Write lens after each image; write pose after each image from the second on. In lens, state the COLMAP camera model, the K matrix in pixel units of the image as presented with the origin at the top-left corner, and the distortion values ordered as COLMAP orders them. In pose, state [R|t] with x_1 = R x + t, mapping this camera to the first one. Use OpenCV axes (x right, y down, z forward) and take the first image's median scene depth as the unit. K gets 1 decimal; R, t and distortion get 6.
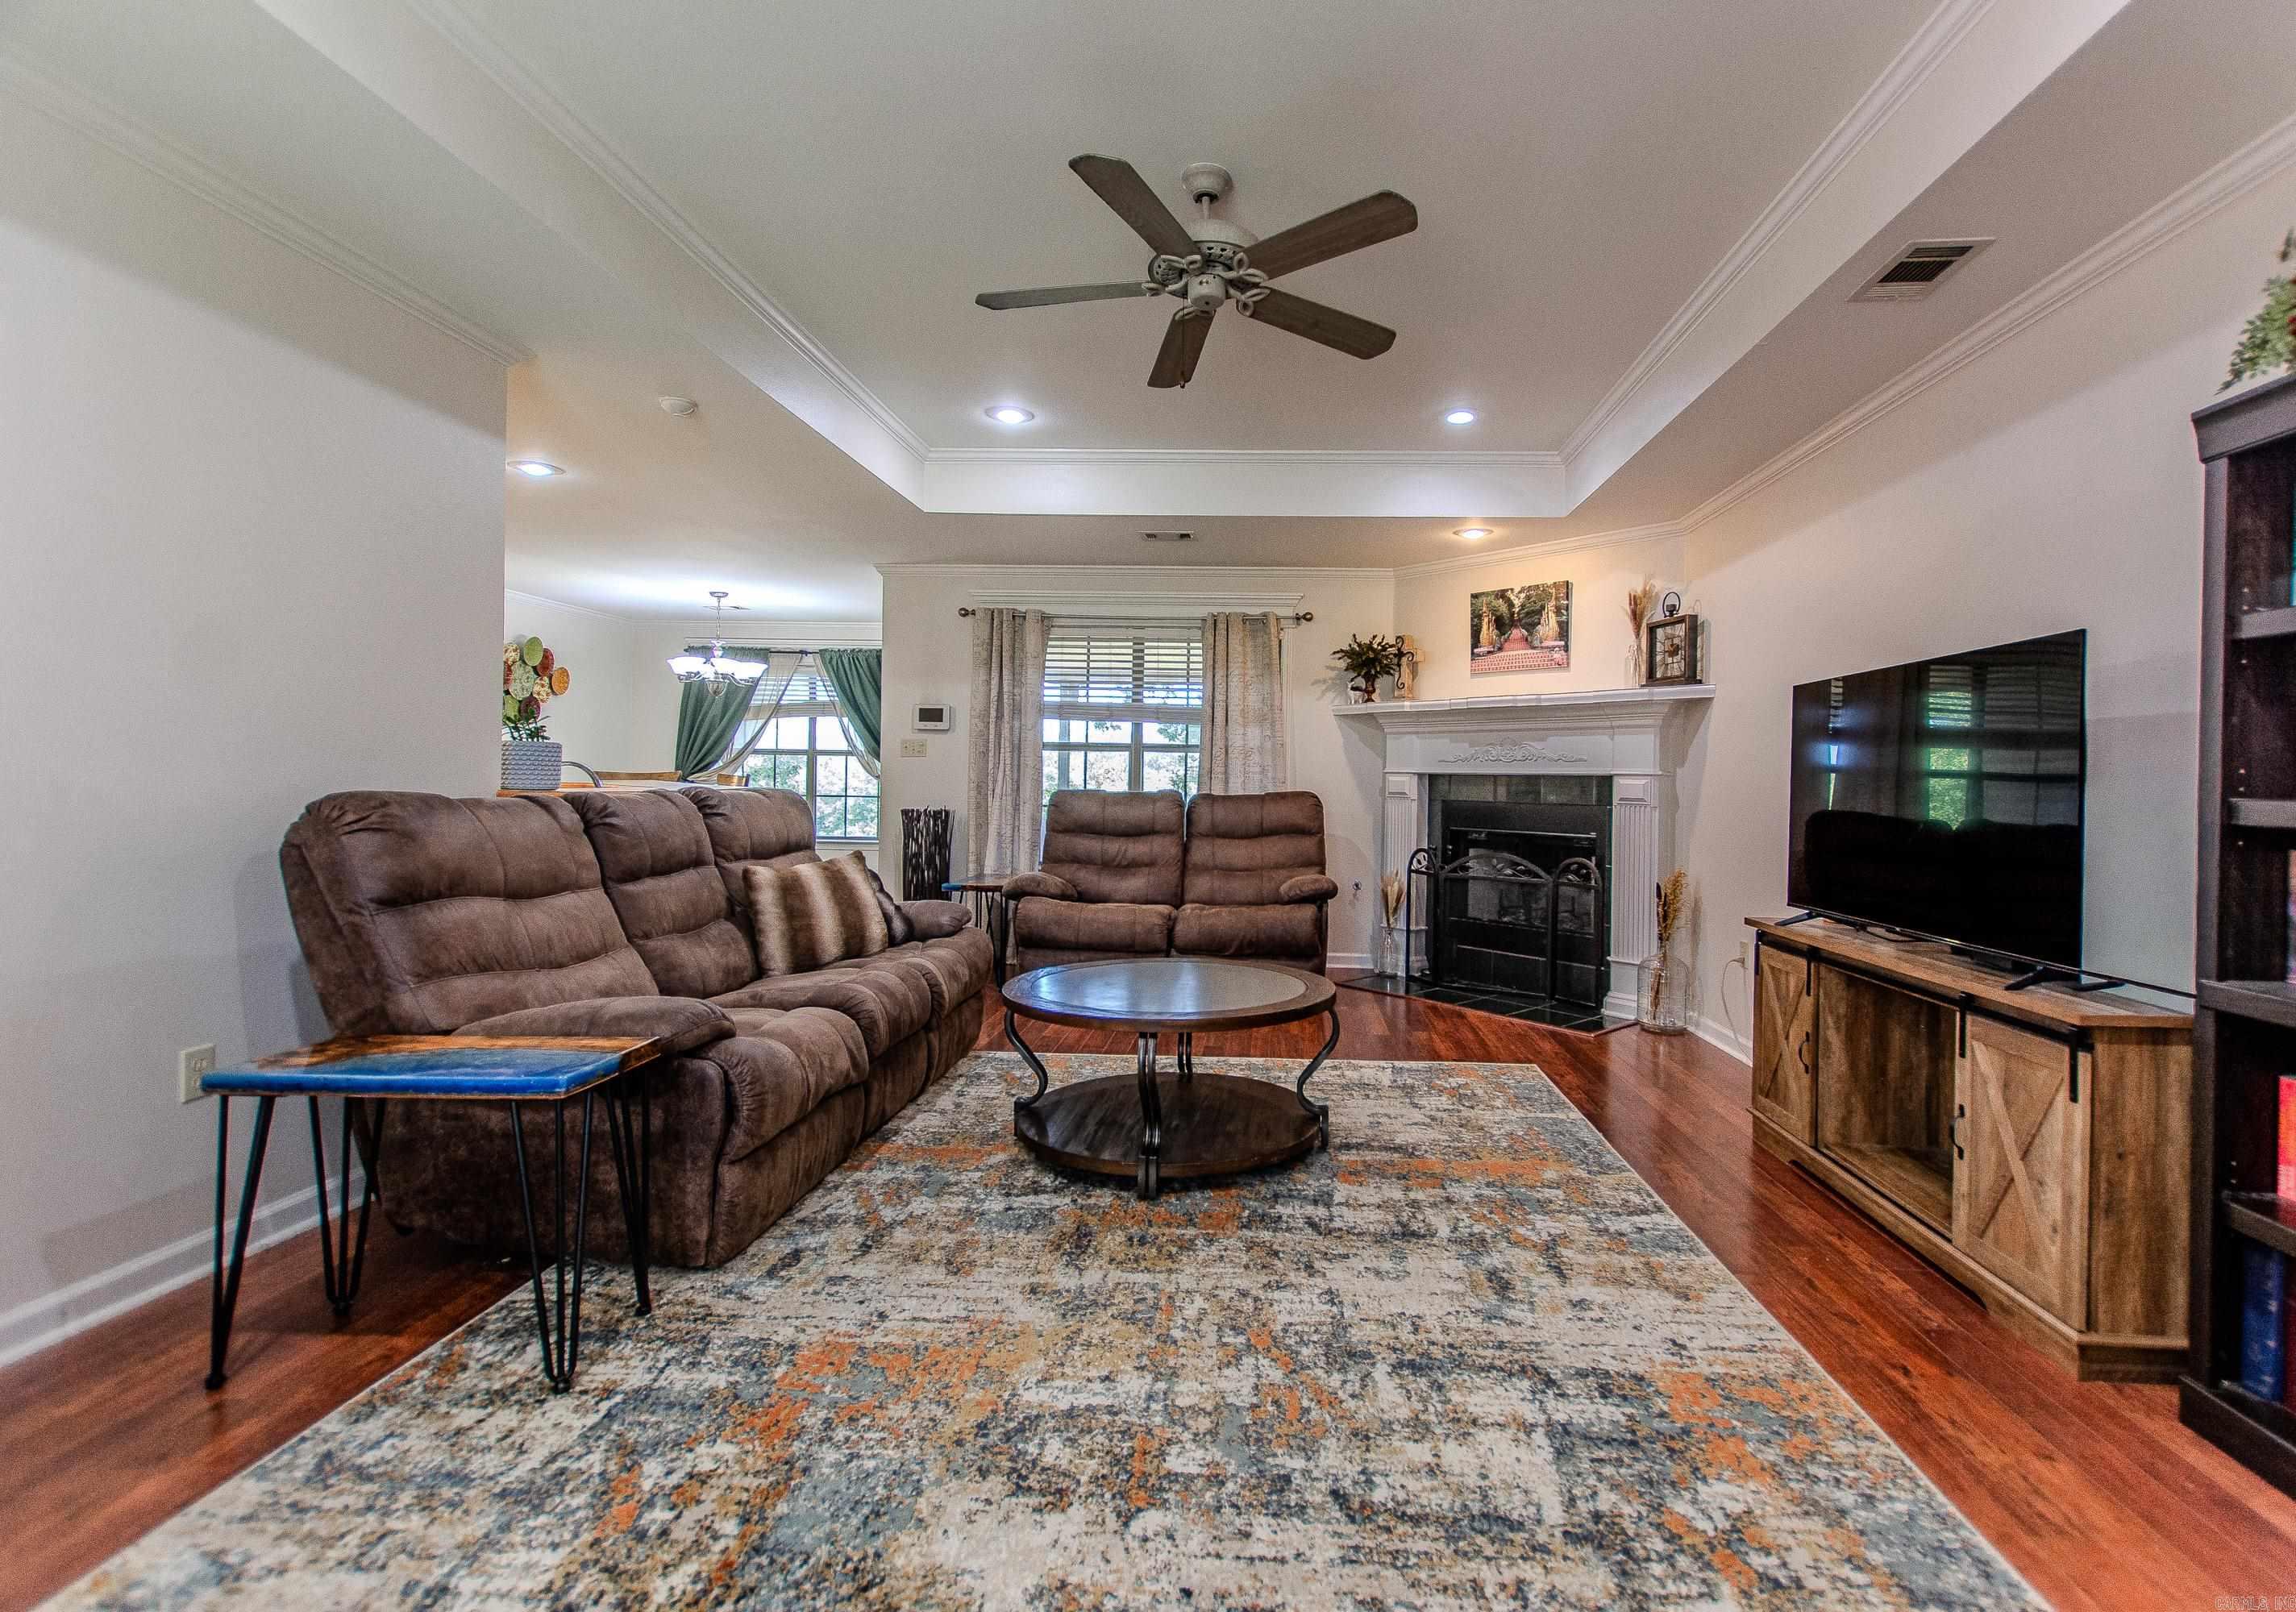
lens RADIAL K [[1083.7, 0, 1245.2], [0, 1083.7, 786.3], [0, 0, 1]] dist [0.005780, -0.004416]
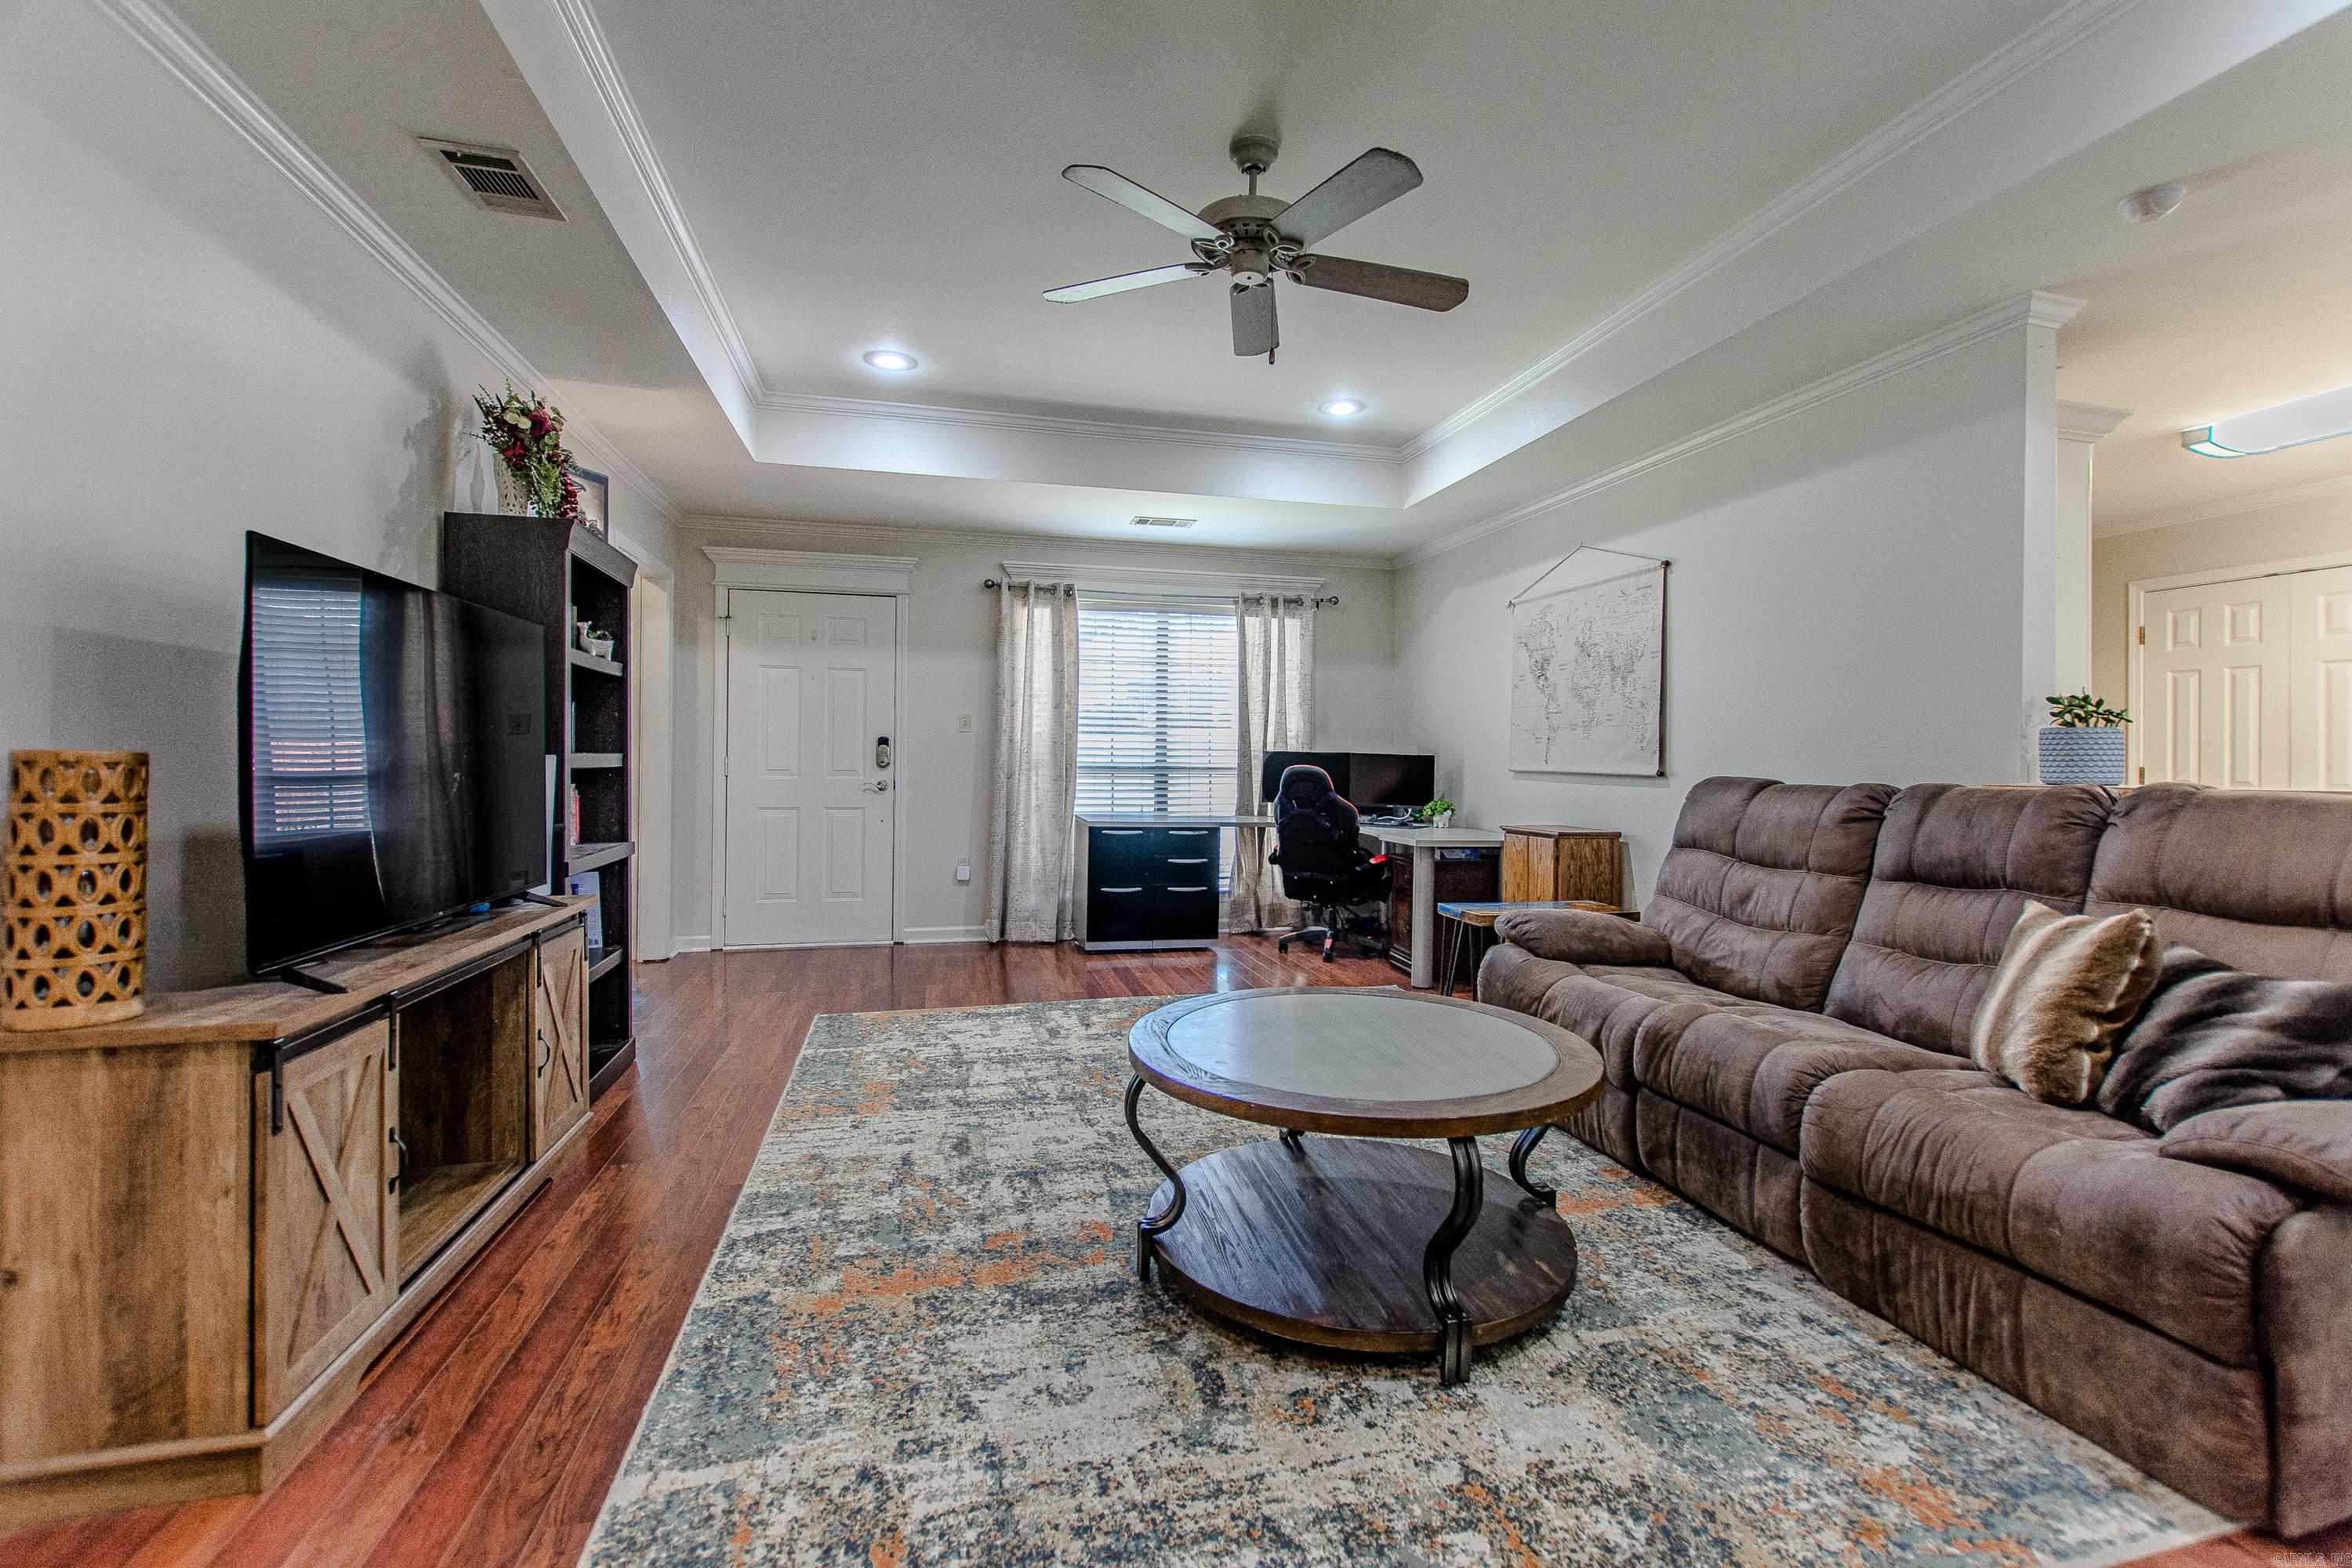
lens RADIAL K [[1023.3, 0, 1182.5], [0, 1023.3, 762.8], [0, 0, 1]] dist [0.004050, -0.001169]
pose [[-0.965037, -0.023667, -0.261043, 0.300721], [-0.023804, 0.999713, -0.002638, 0.007461], [0.261030, 0.003668, -0.965324, 2.162839]]
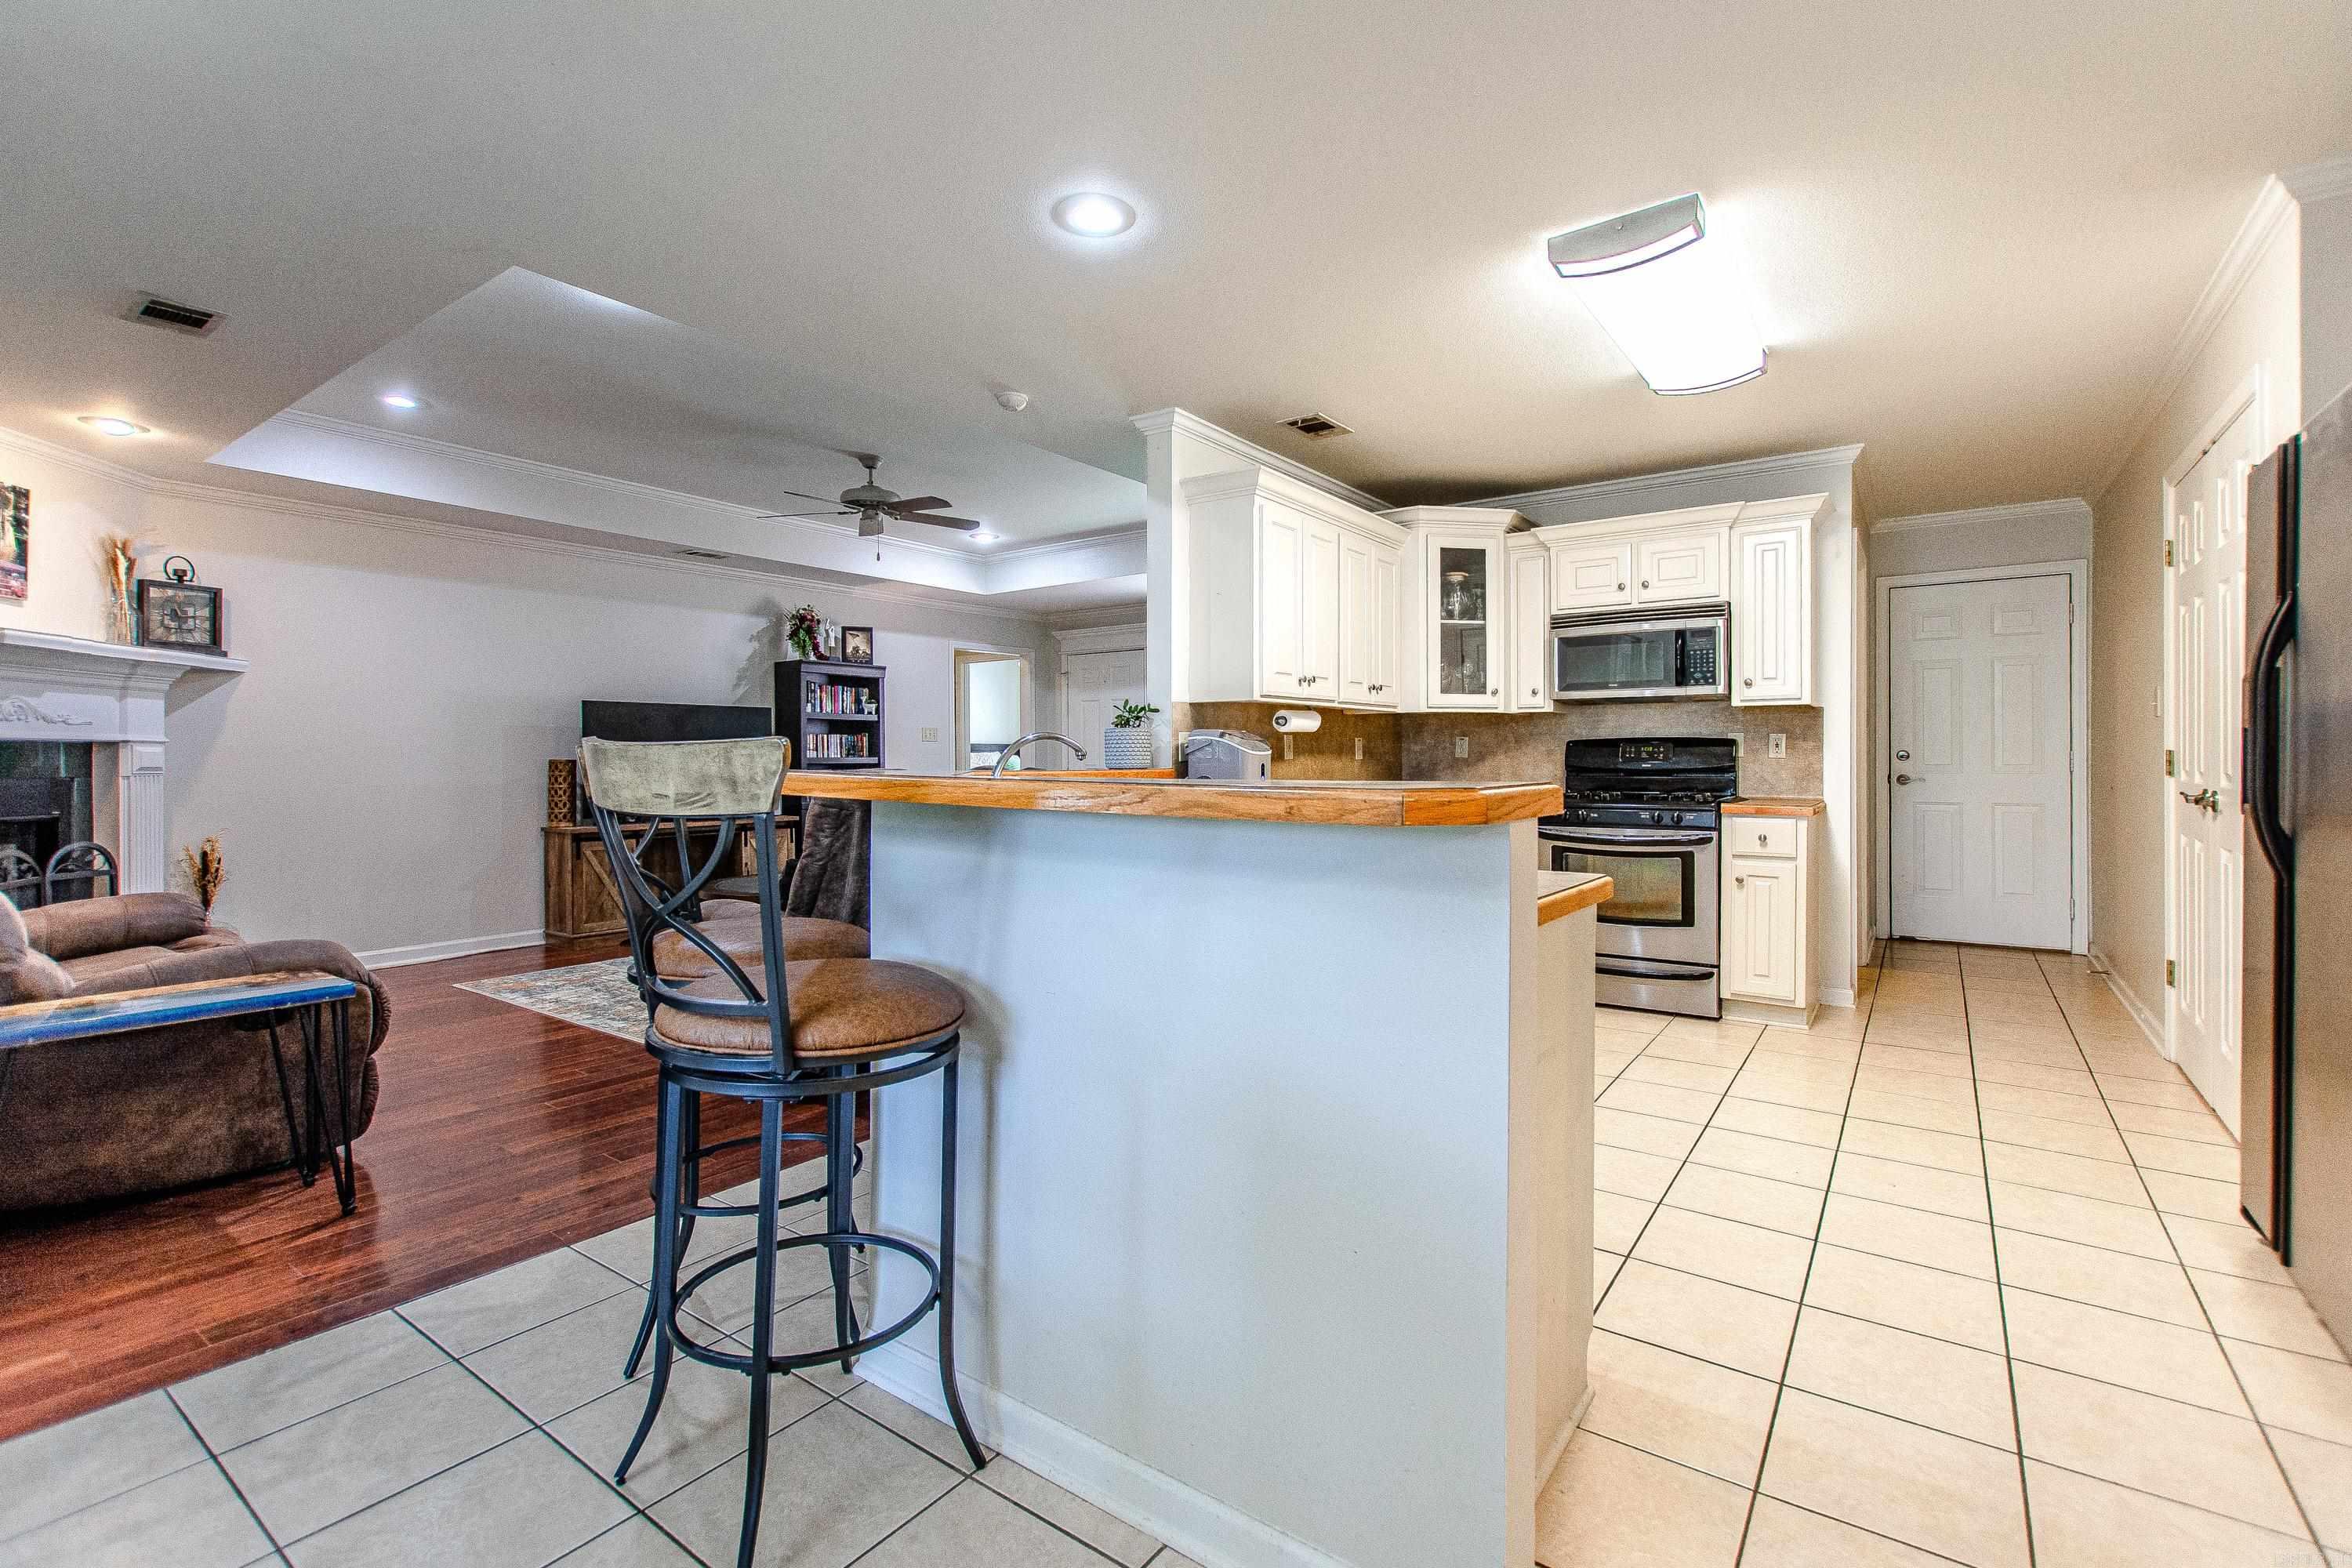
lens RADIAL K [[1023.3, 0, 1185.1], [0, 1023.3, 767.7], [0, 0, 1]] dist [0.004050, -0.001169]
pose [[-0.823714, -0.017643, 0.566731, -1.823092], [-0.008239, 0.999783, 0.019149, -0.024637], [-0.566946, 0.011104, -0.823680, 2.567607]]
